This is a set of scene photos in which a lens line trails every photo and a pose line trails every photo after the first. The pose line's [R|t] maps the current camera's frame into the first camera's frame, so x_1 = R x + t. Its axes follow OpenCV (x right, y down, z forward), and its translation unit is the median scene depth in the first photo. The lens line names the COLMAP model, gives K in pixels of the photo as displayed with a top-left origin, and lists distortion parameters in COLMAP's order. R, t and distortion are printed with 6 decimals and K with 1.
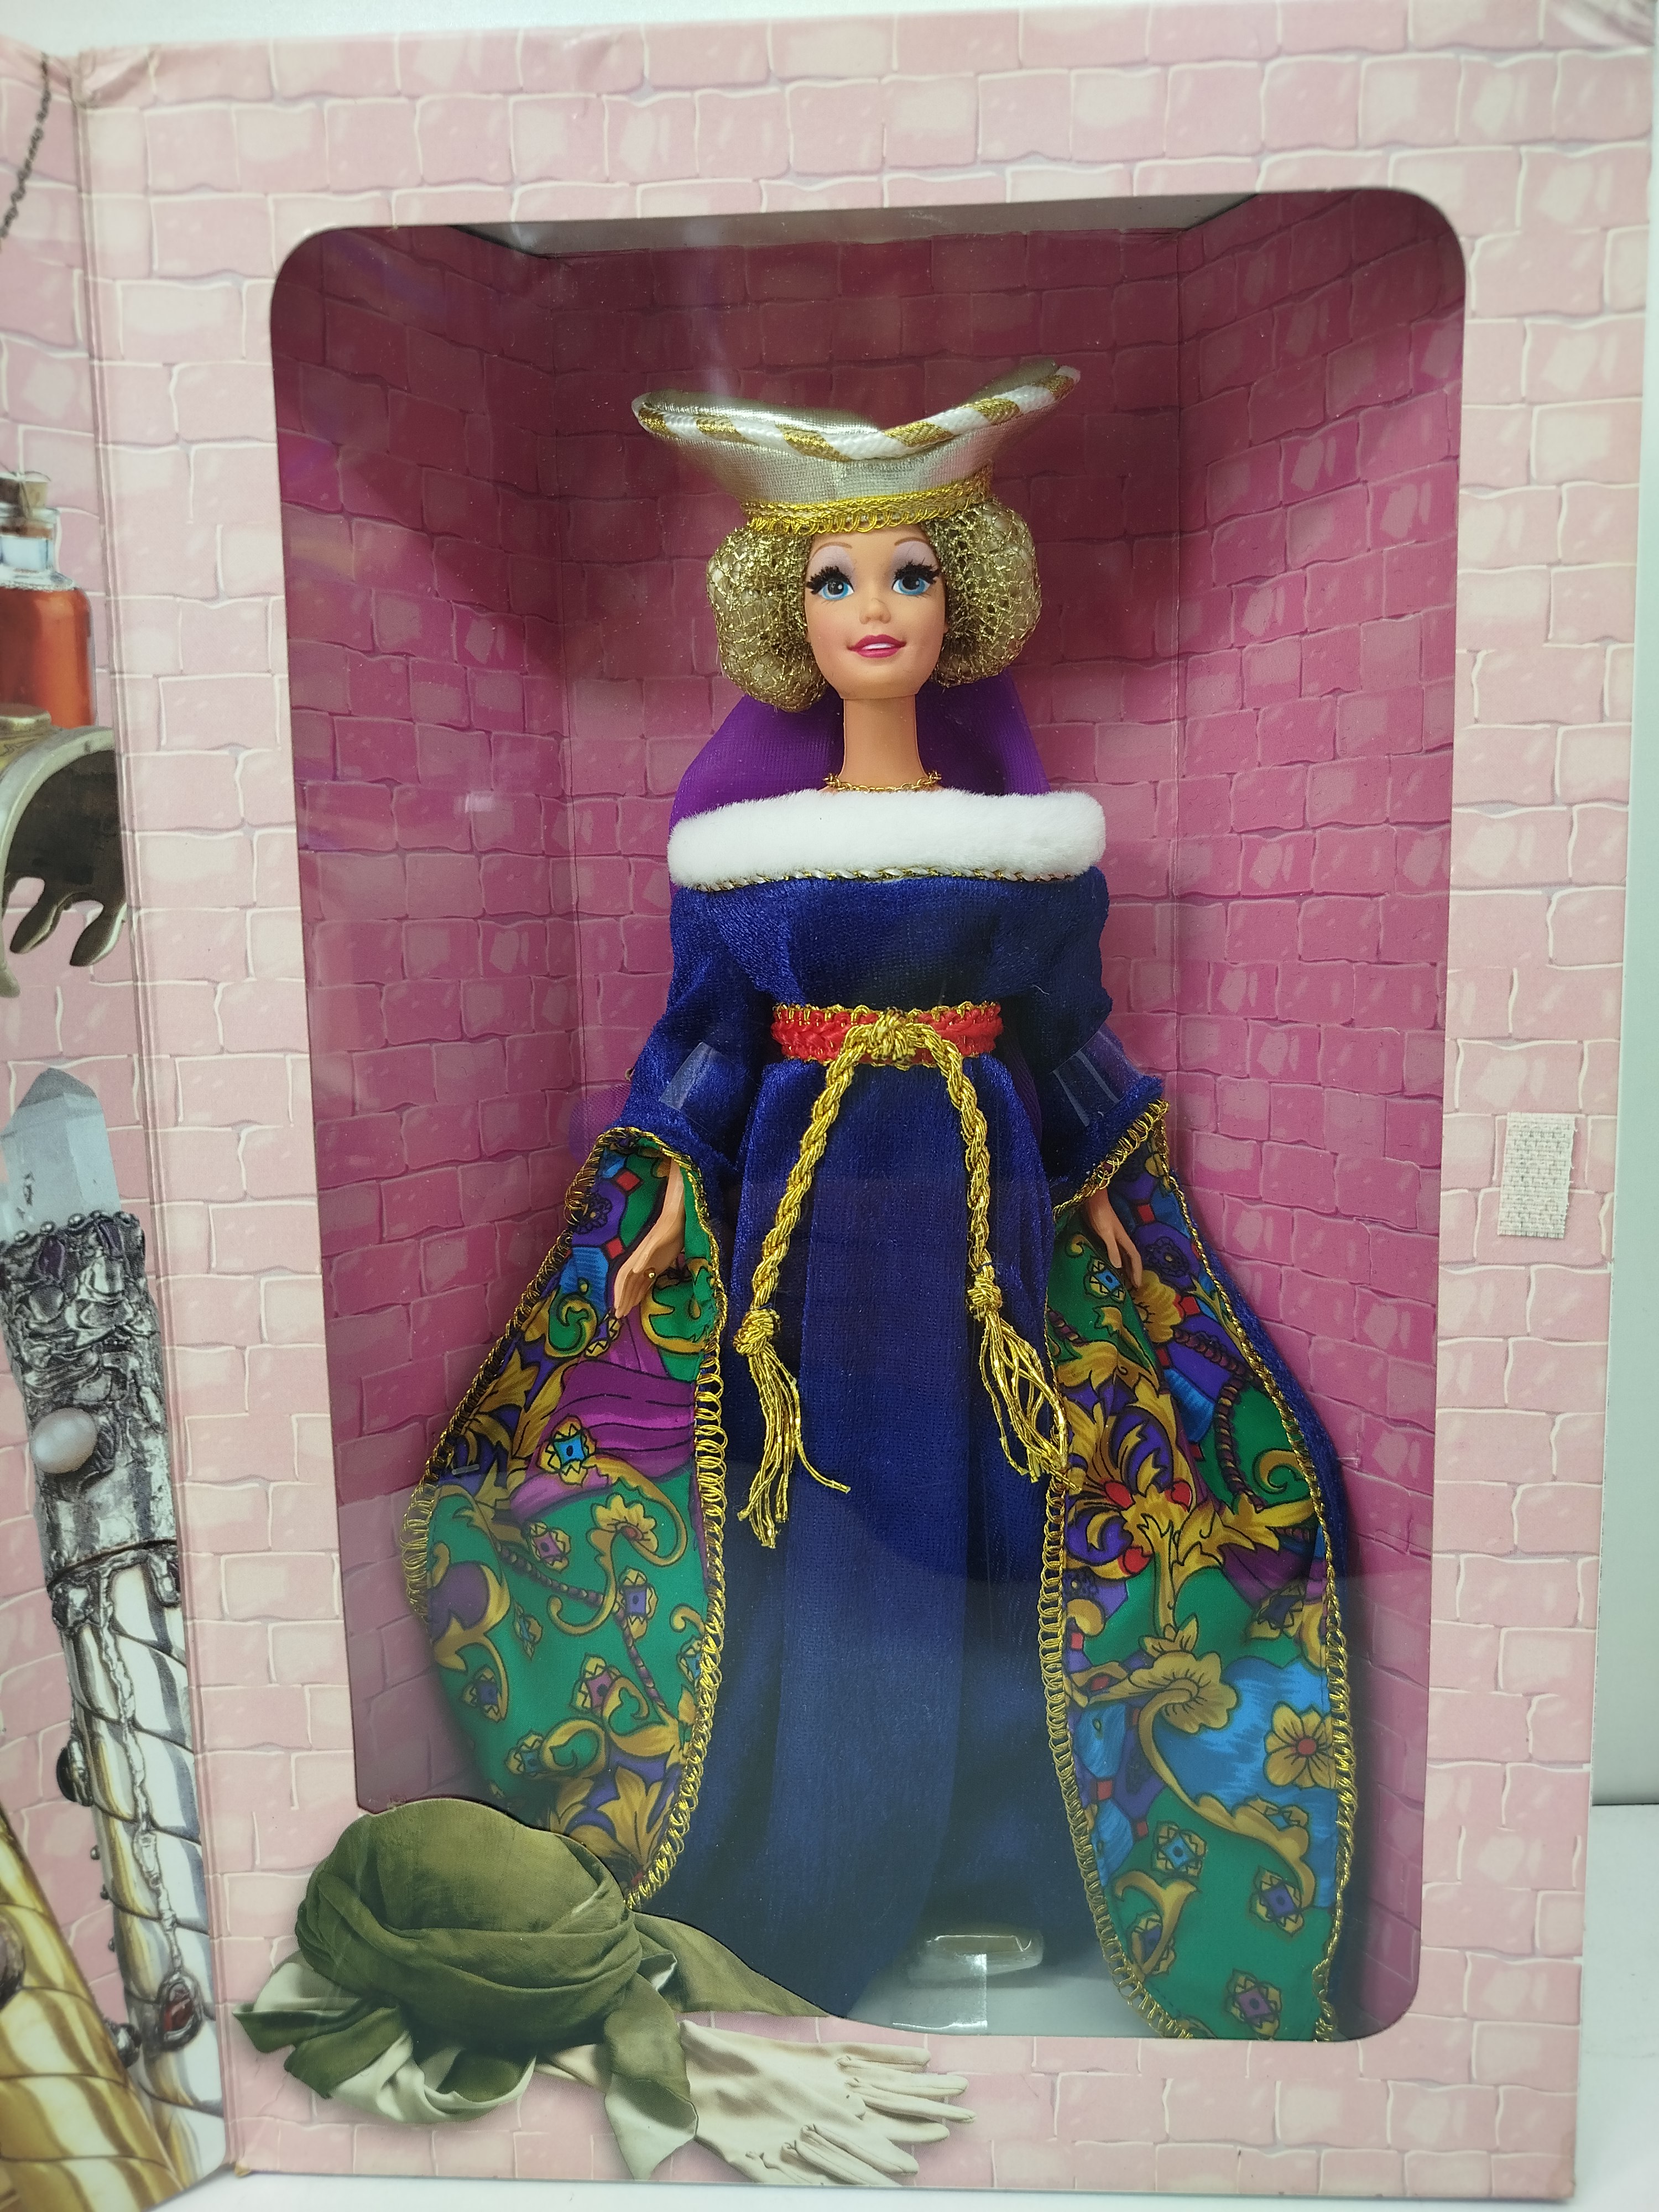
lens RADIAL K [[1523.0, 0, 745.5], [0, 1523.0, 1103.4], [0, 0, 1]] dist [-0.041150, 0.005052]
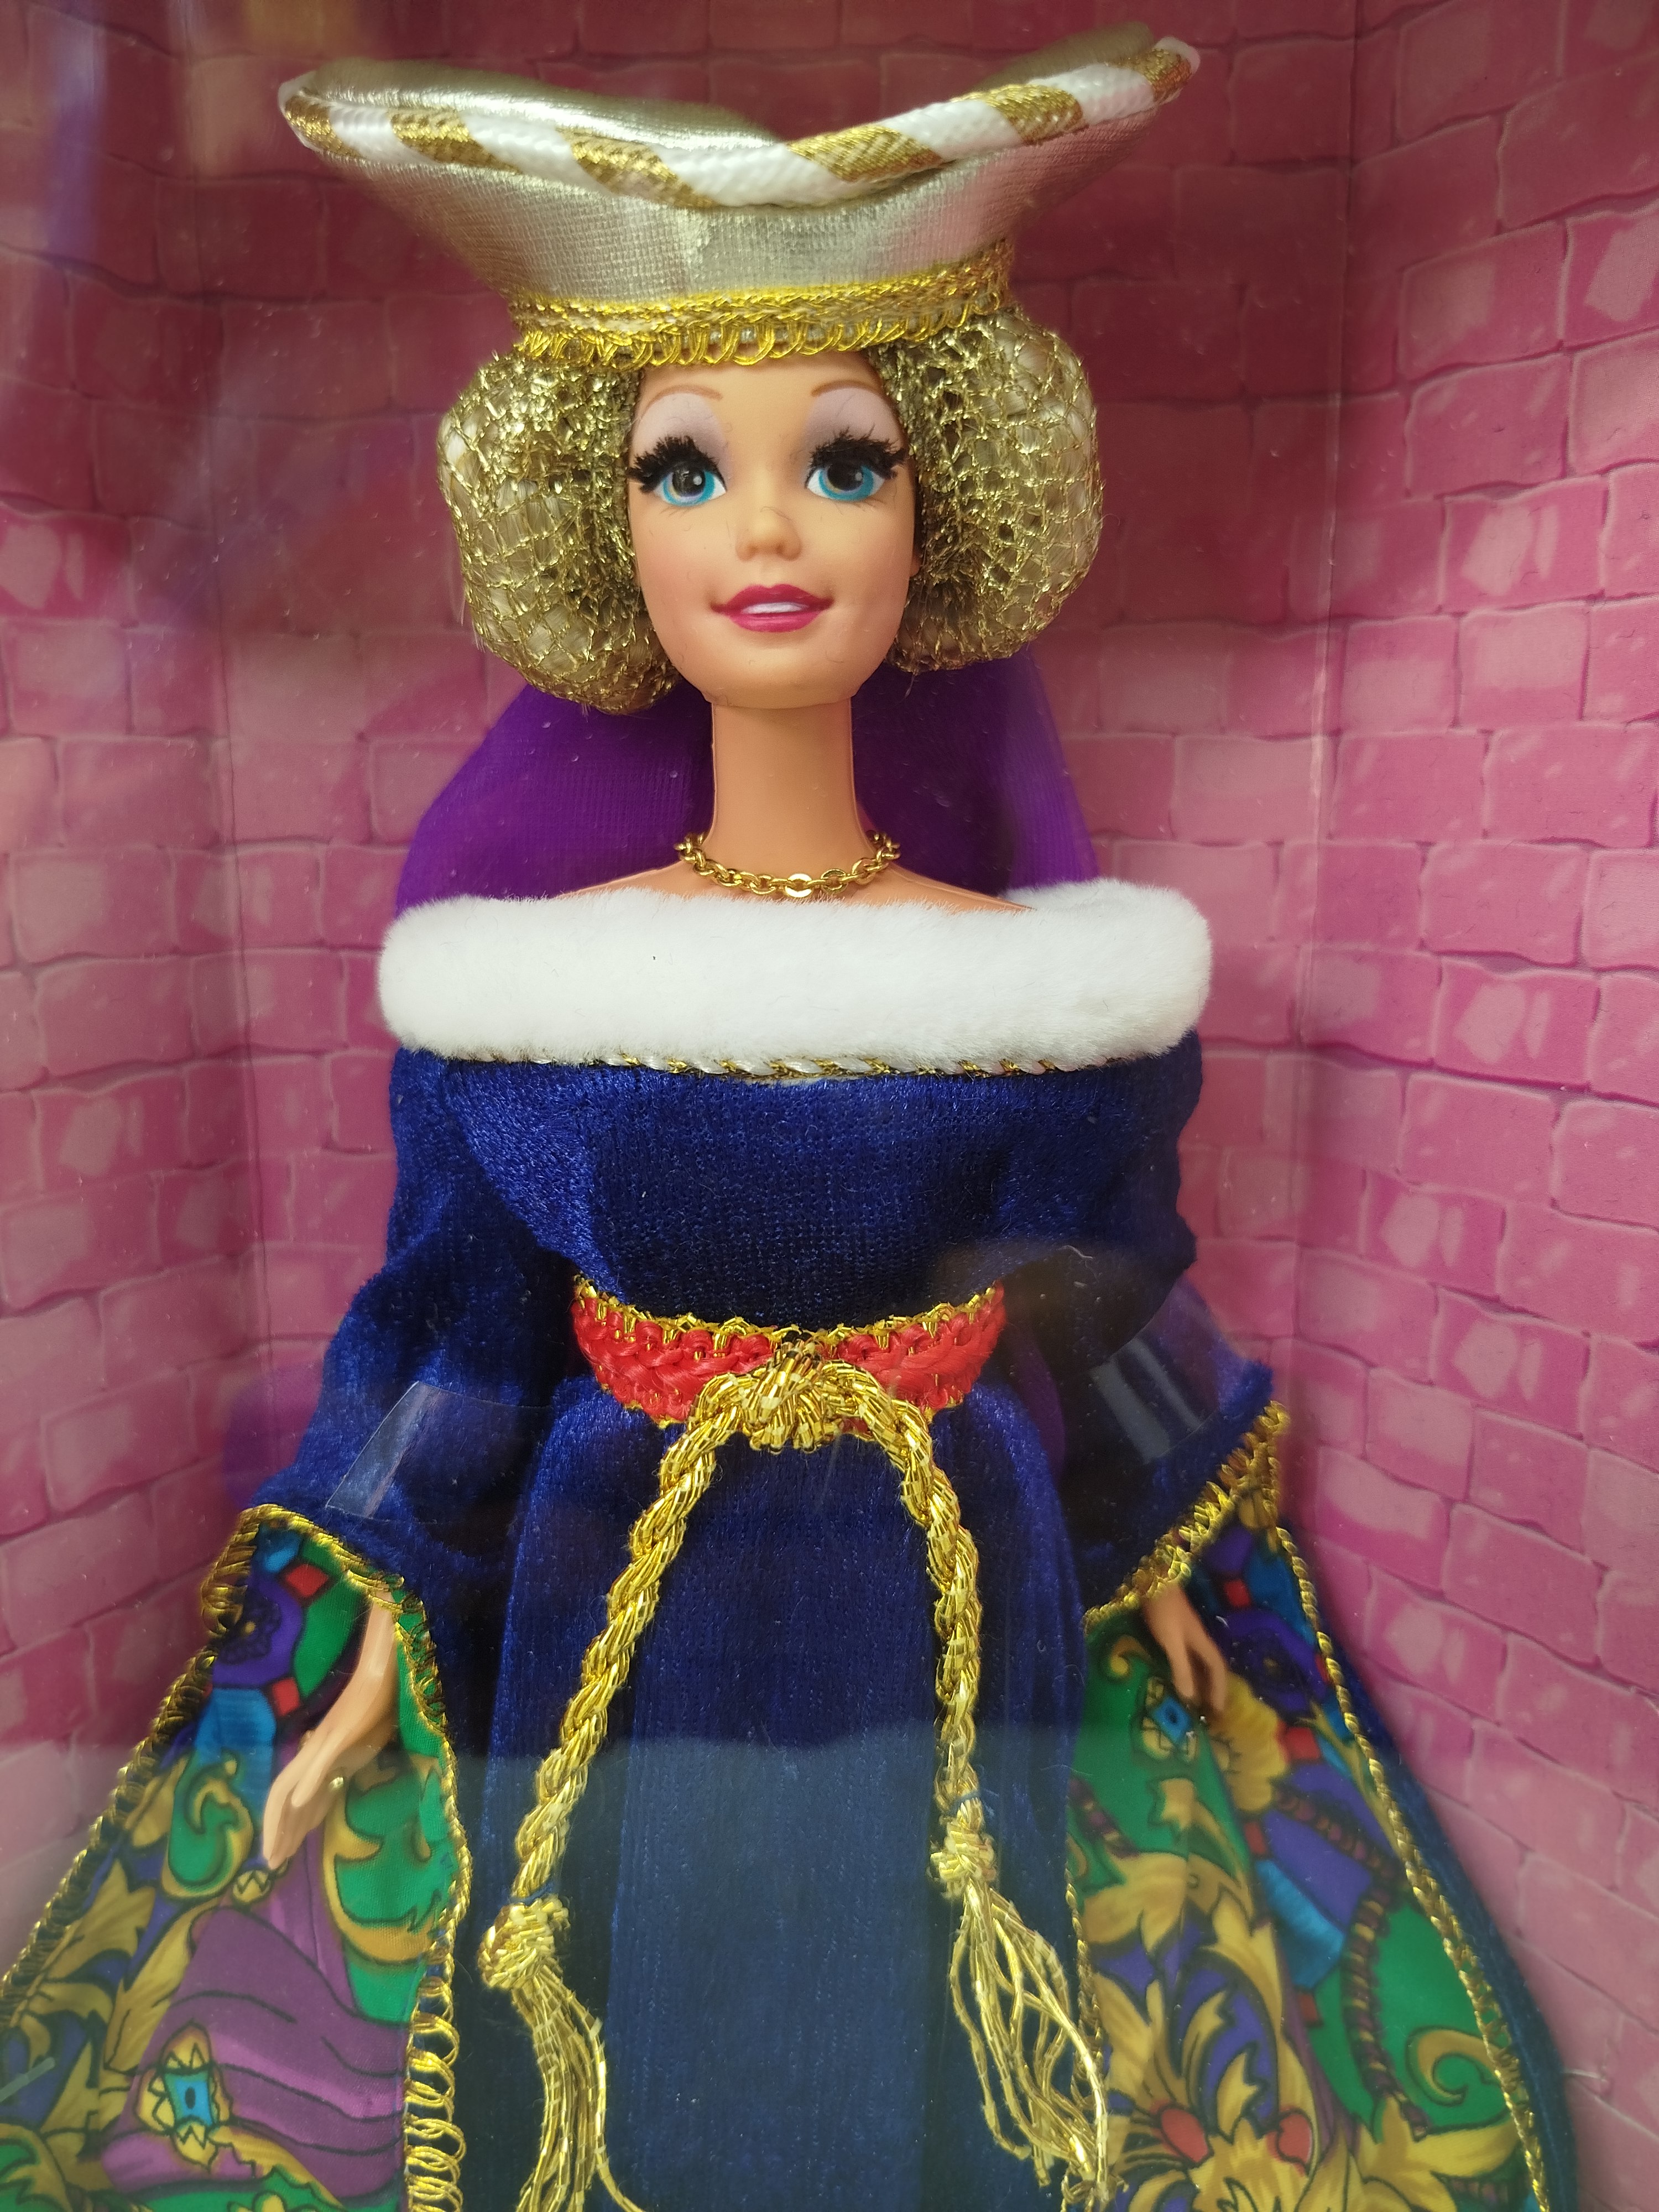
lens RADIAL K [[1696.9, 0, 745.9], [0, 1696.9, 1103.7], [0, 0, 1]] dist [-0.073394, 0.002623]
pose [[0.998803, 0.011636, 0.047507, 0.056063], [-0.013850, 0.998820, 0.046545, -0.173092], [-0.046909, -0.047147, 0.997786, 0.472341]]
